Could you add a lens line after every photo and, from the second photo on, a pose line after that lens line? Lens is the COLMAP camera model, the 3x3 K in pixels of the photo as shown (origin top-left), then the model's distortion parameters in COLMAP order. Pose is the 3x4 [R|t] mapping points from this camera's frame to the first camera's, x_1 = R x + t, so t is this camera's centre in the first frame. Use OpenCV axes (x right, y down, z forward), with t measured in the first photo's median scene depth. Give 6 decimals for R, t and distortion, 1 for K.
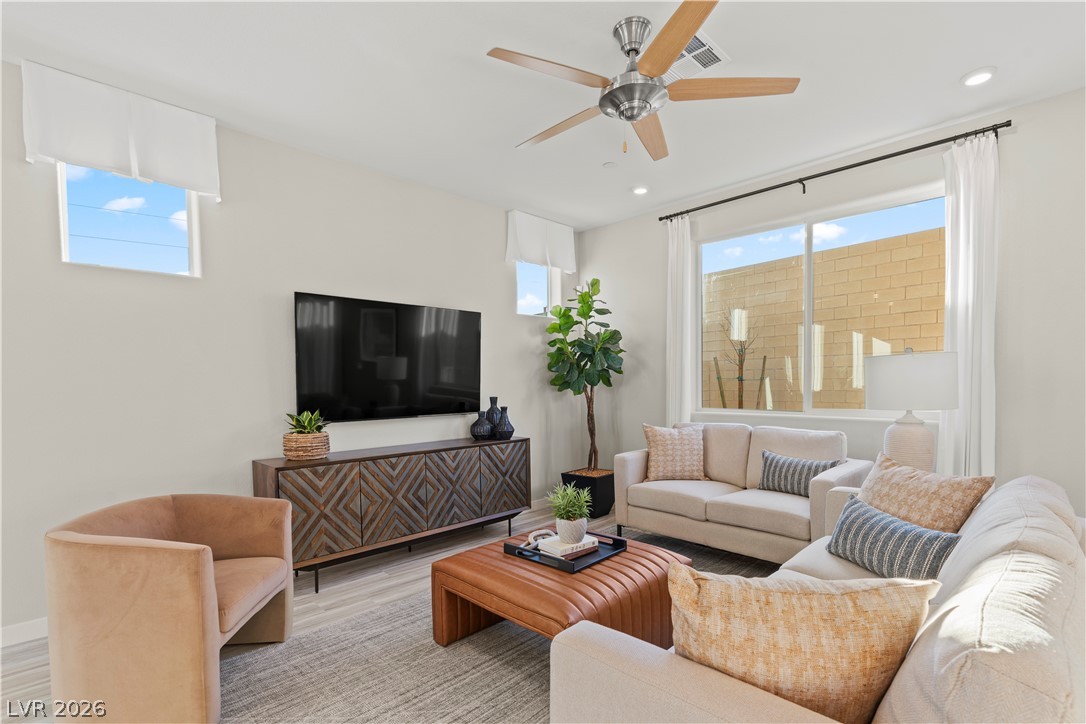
lens RADIAL K [[508.4, 0, 537.7], [0, 508.4, 400.3], [0, 0, 1]] dist [-0.001341, 0.000139]
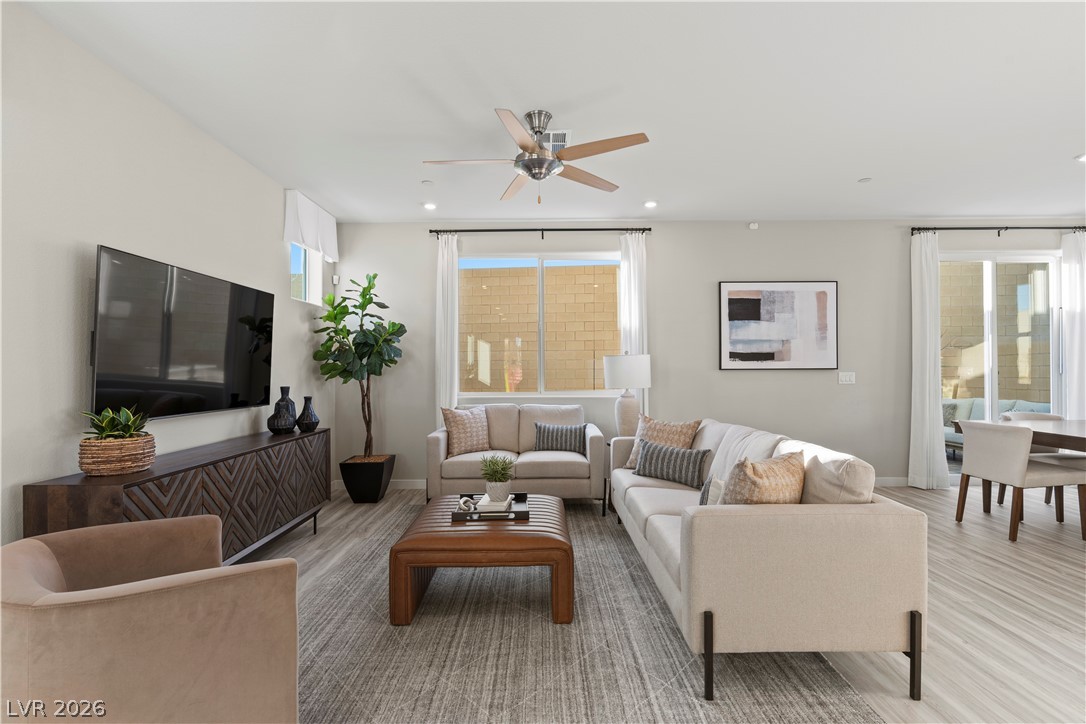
lens RADIAL K [[494.8, 0, 542.3], [0, 494.8, 366.1], [0, 0, 1]] dist [-0.001516, 0.000566]
pose [[0.700942, 0.013740, 0.713086, -0.456863], [0.022373, 0.998899, -0.041240, 0.003998], [-0.712868, 0.044861, 0.699862, 0.048430]]
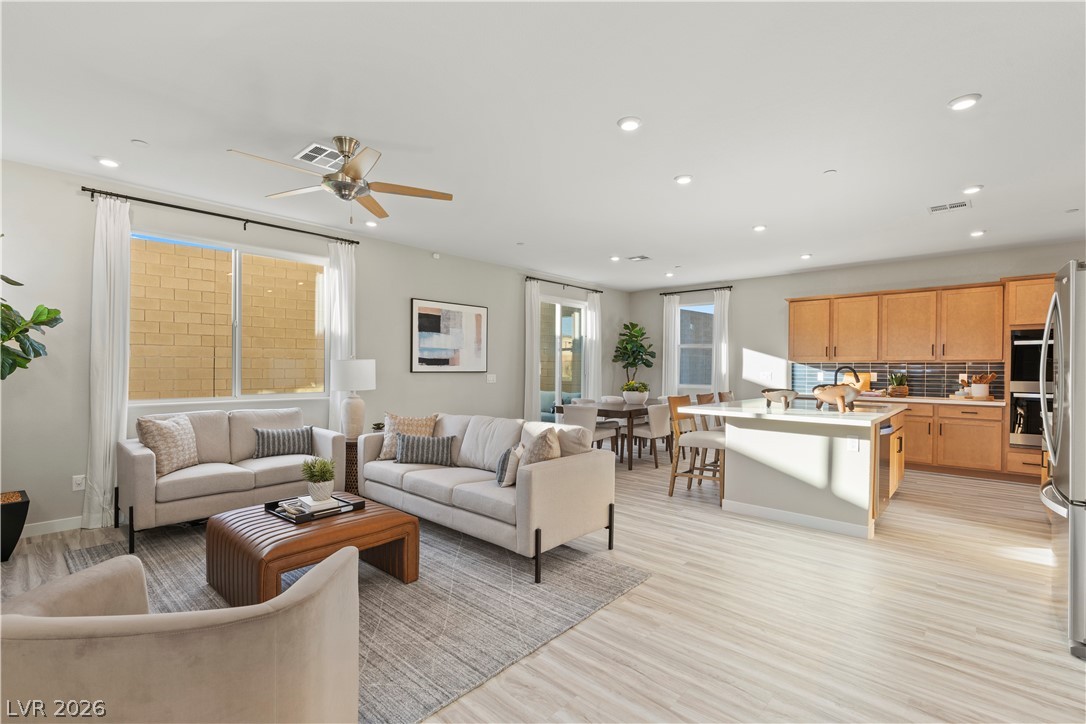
lens RADIAL K [[494.8, 0, 542.3], [0, 494.8, 366.1], [0, 0, 1]] dist [-0.001516, 0.000566]
pose [[-0.054836, 0.014541, 0.998389, -0.783922], [0.030559, 0.999450, -0.012878, -0.017860], [-0.998028, 0.029804, -0.055250, 0.318189]]
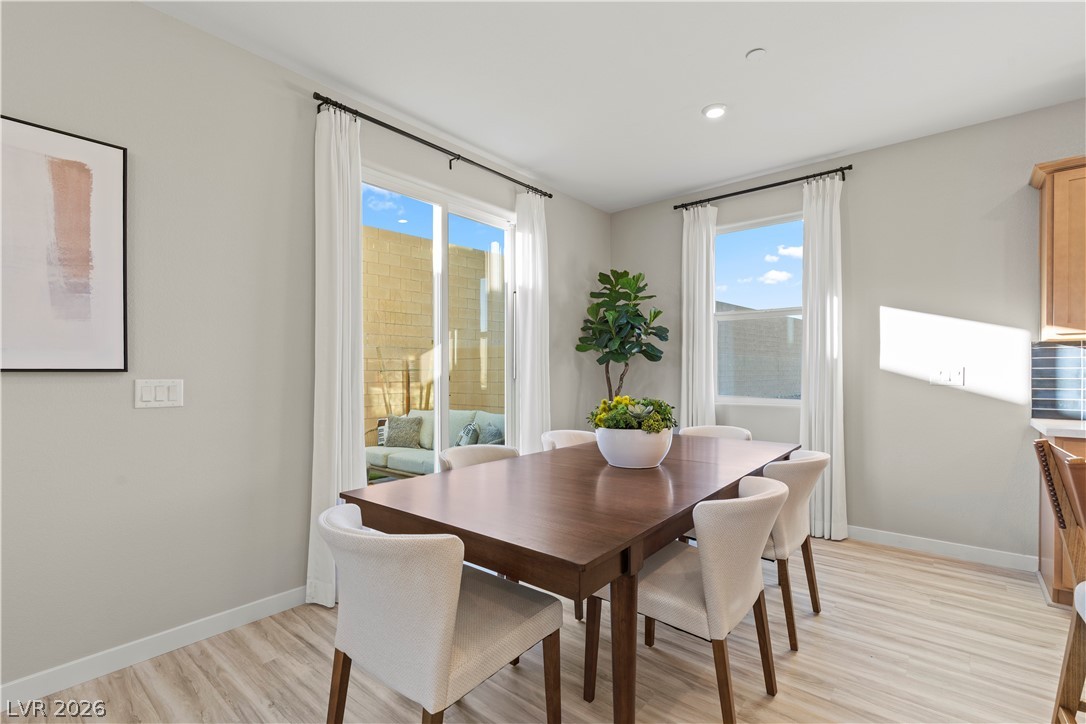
lens RADIAL K [[494.8, 0, 542.3], [0, 494.8, 366.1], [0, 0, 1]] dist [-0.001516, 0.000566]
pose [[-0.095243, 0.024912, 0.995142, 0.514620], [0.039458, 0.998996, -0.021233, -0.002368], [-0.994672, 0.037244, -0.096130, 0.022823]]
